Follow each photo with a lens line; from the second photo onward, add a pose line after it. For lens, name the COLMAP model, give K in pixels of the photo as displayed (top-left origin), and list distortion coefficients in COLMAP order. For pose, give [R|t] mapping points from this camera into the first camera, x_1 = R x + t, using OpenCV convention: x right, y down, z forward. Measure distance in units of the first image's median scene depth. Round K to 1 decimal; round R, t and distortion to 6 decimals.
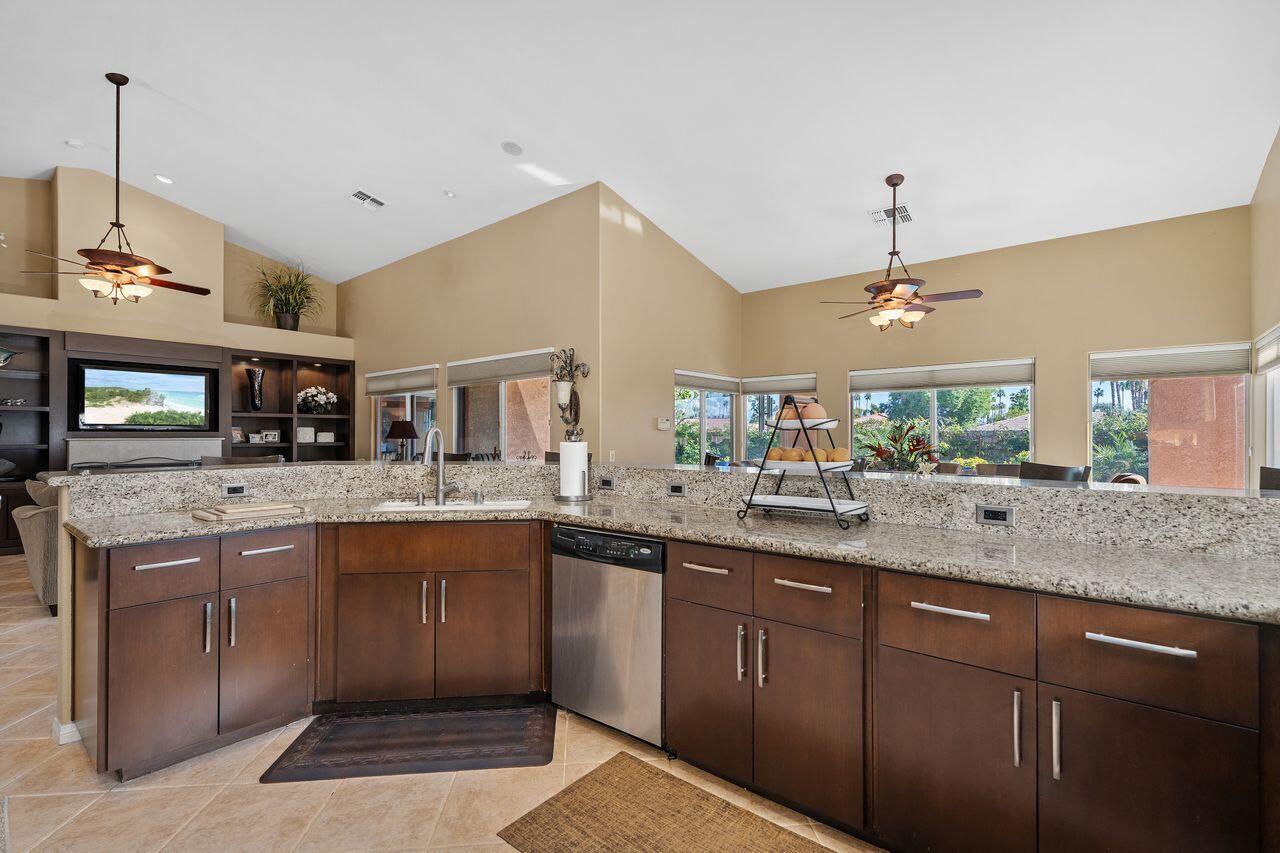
lens RADIAL K [[567.2, 0, 640.6], [0, 567.2, 430.7], [0, 0, 1]] dist [0.004466, 0.000050]
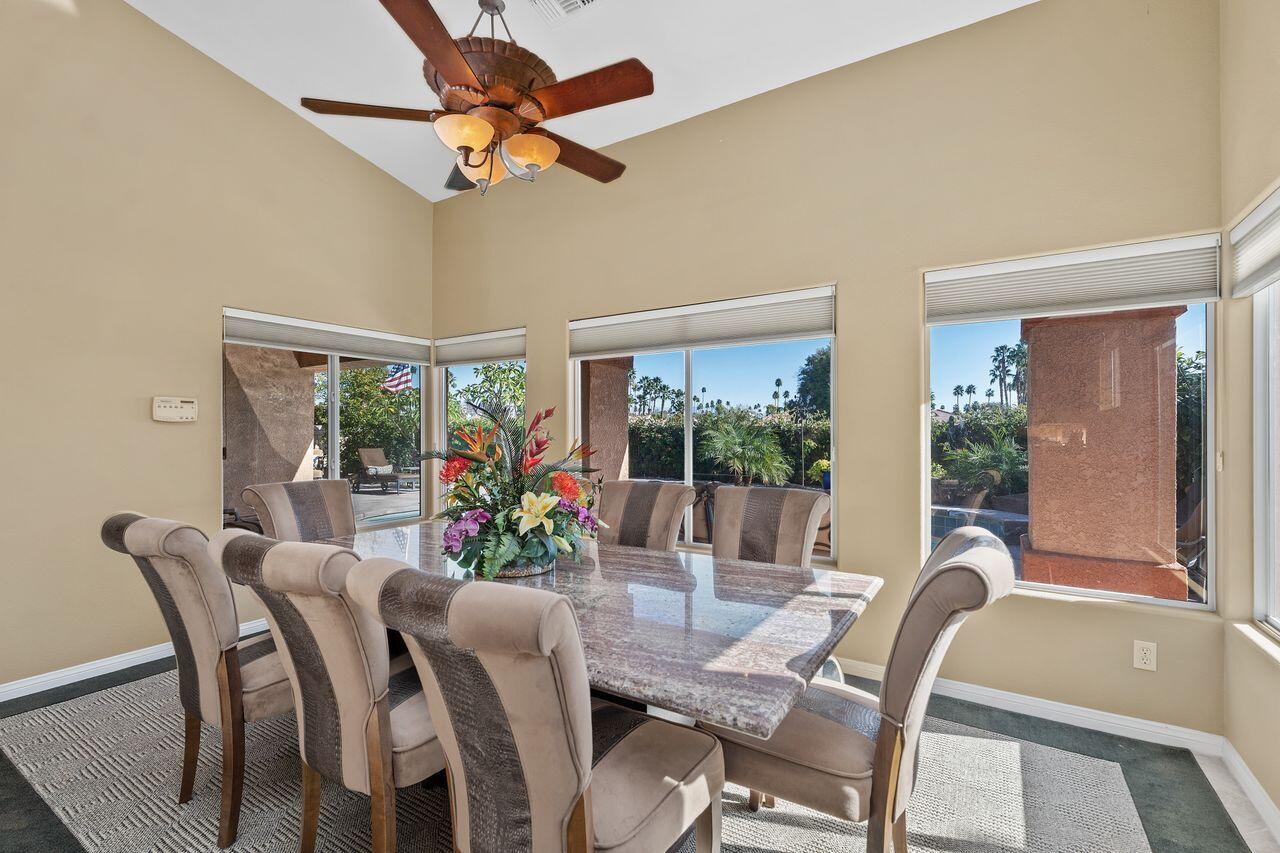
lens RADIAL K [[567.2, 0, 640.6], [0, 567.2, 430.7], [0, 0, 1]] dist [0.004466, 0.000050]
pose [[0.992065, -0.002288, 0.125703, 0.333005], [0.001895, 0.999993, 0.003252, 0.005434], [-0.125710, -0.002988, 0.992063, 0.369432]]
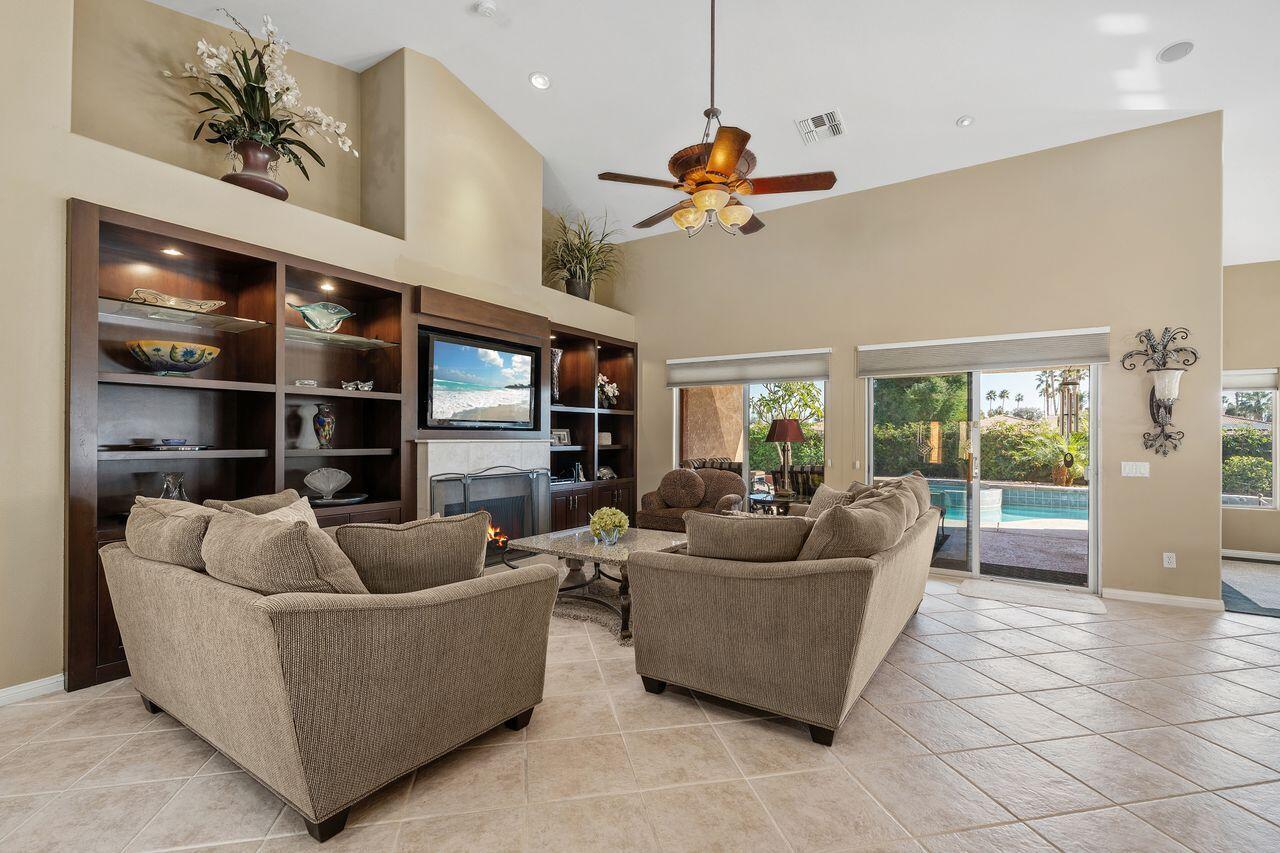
lens RADIAL K [[567.2, 0, 640.6], [0, 567.2, 430.7], [0, 0, 1]] dist [0.004466, 0.000050]
pose [[0.994542, 0.008528, 0.103990, -0.681041], [-0.008718, 0.999961, 0.001370, -0.000637], [-0.103975, -0.002269, 0.994577, 0.239521]]
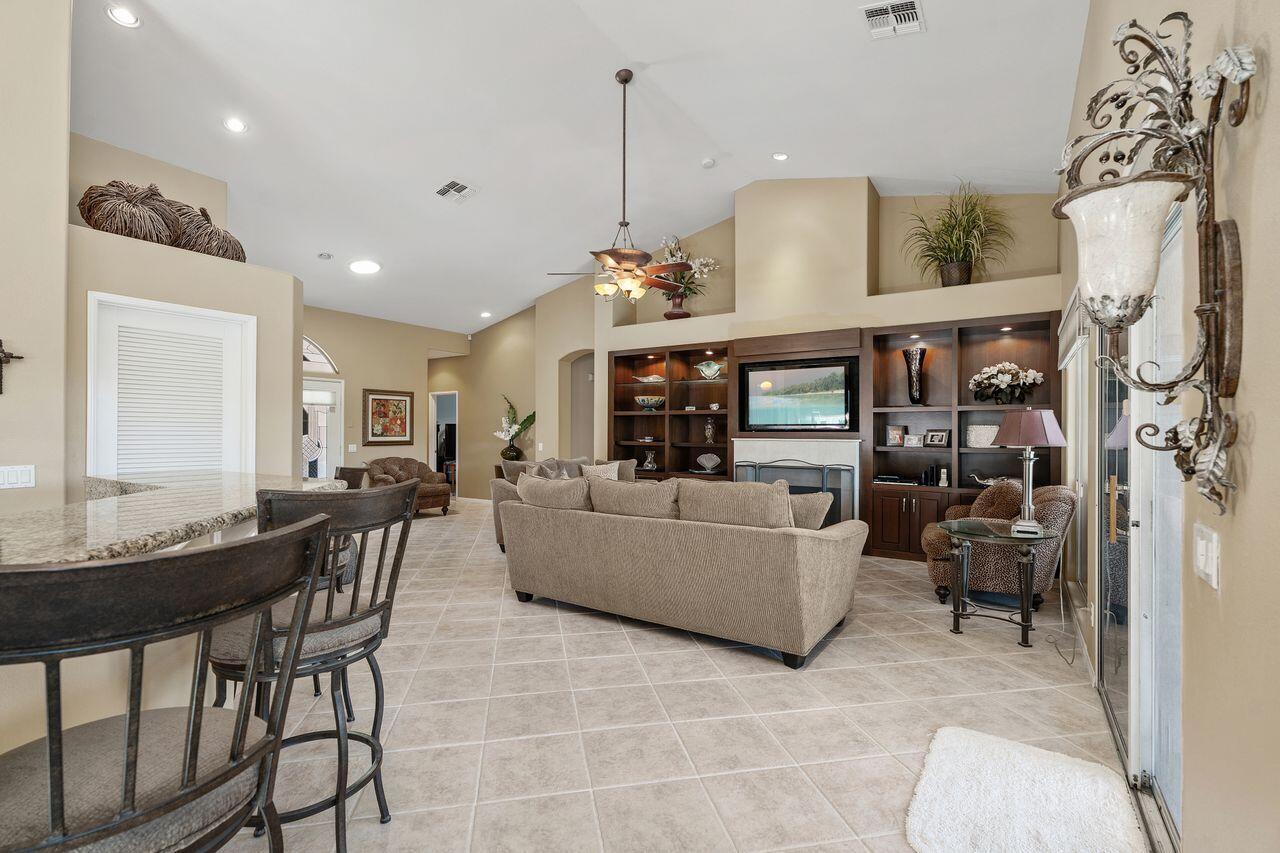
lens RADIAL K [[569.3, 0, 636.7], [0, 569.3, 424.5], [0, 0, 1]] dist [0.004236, 0.000397]
pose [[0.101256, -0.013338, -0.994771, 0.041198], [0.003870, 0.999908, -0.013013, 0.000496], [0.994853, -0.002532, 0.101298, 0.592561]]
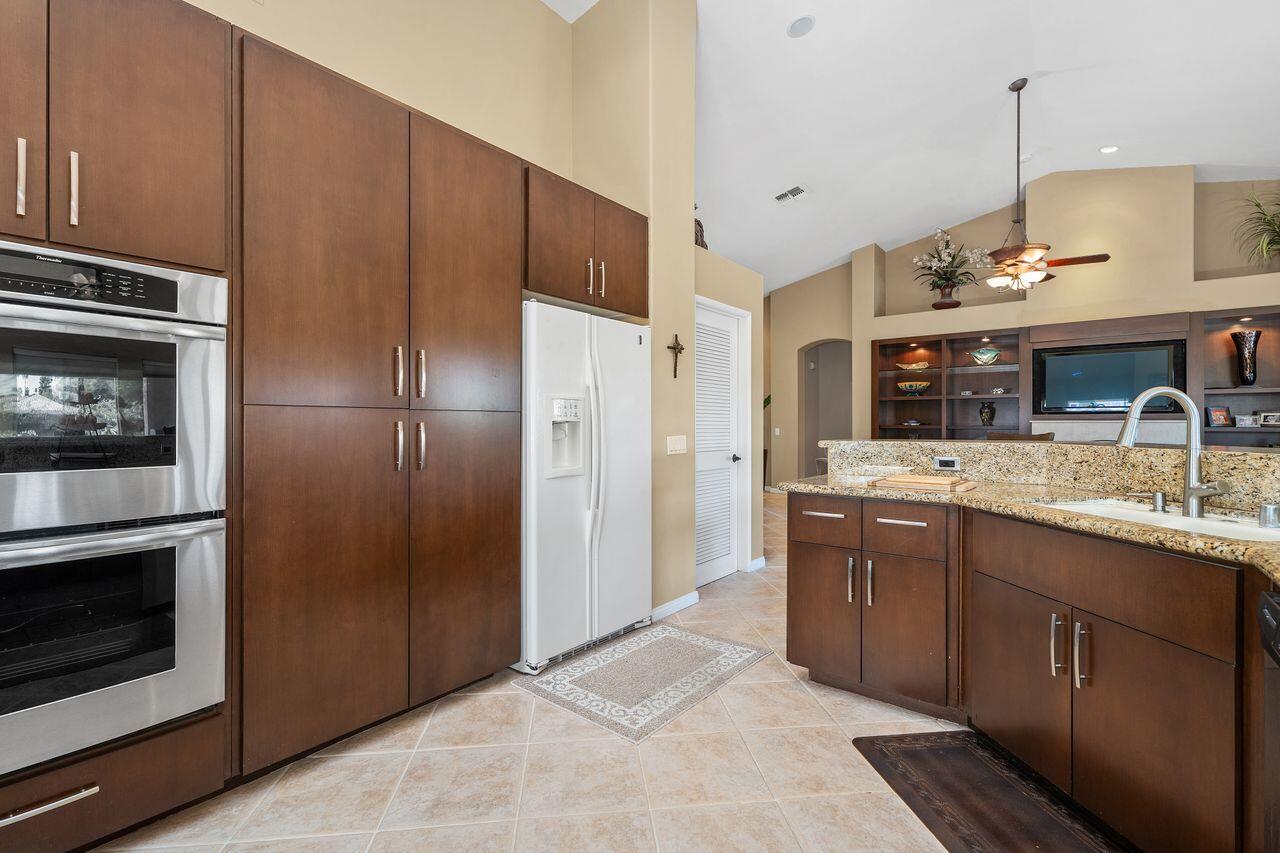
lens RADIAL K [[569.3, 0, 636.7], [0, 569.3, 424.5], [0, 0, 1]] dist [0.004236, 0.000397]
pose [[0.014197, 0.000967, -0.999899, 0.098905], [0.007369, 0.999972, 0.001072, 0.011784], [0.999872, -0.007384, 0.014190, 0.166507]]
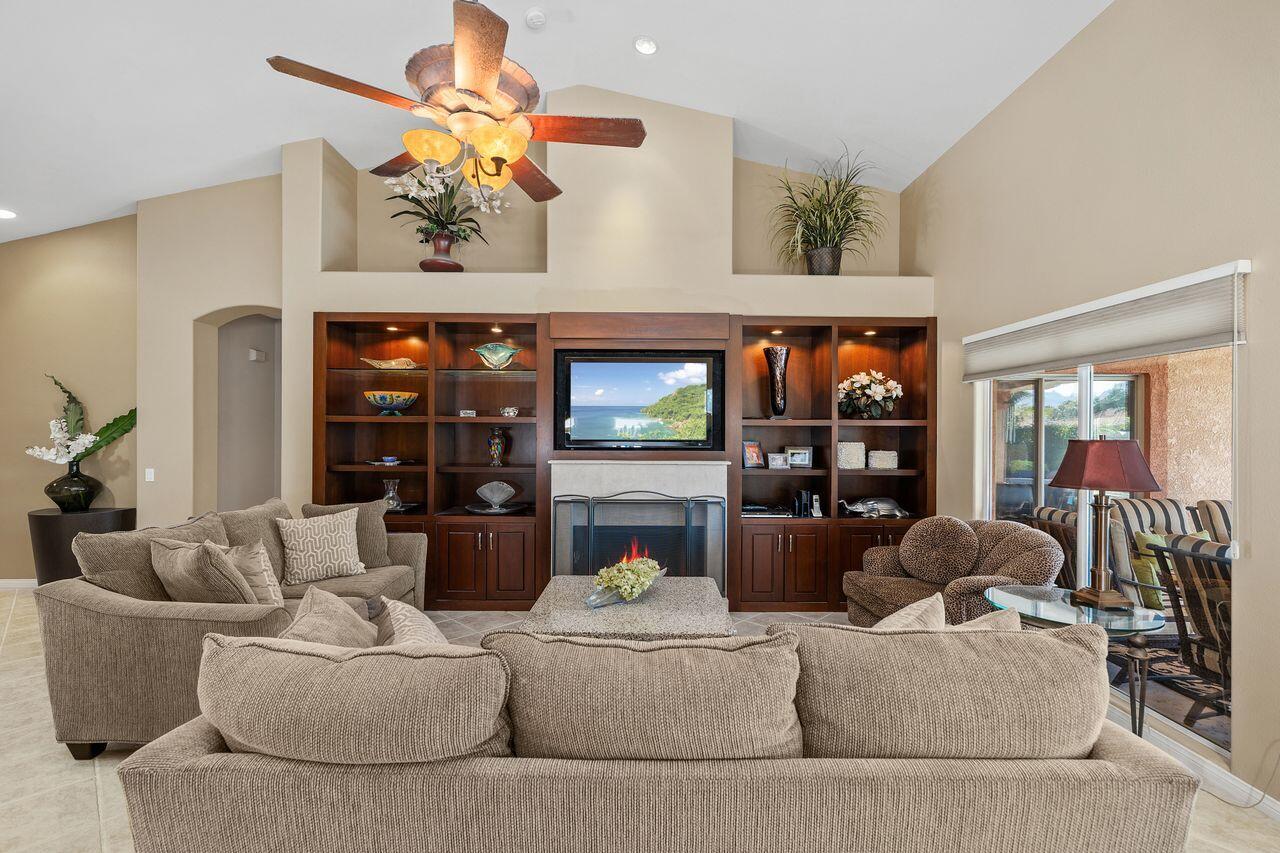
lens RADIAL K [[567.2, 0, 640.6], [0, 567.2, 430.7], [0, 0, 1]] dist [0.004466, 0.000050]
pose [[0.639422, 0.003058, -0.768850, -0.319231], [0.000964, 0.999988, 0.004780, -0.023259], [0.768855, -0.003798, 0.639412, 0.526055]]
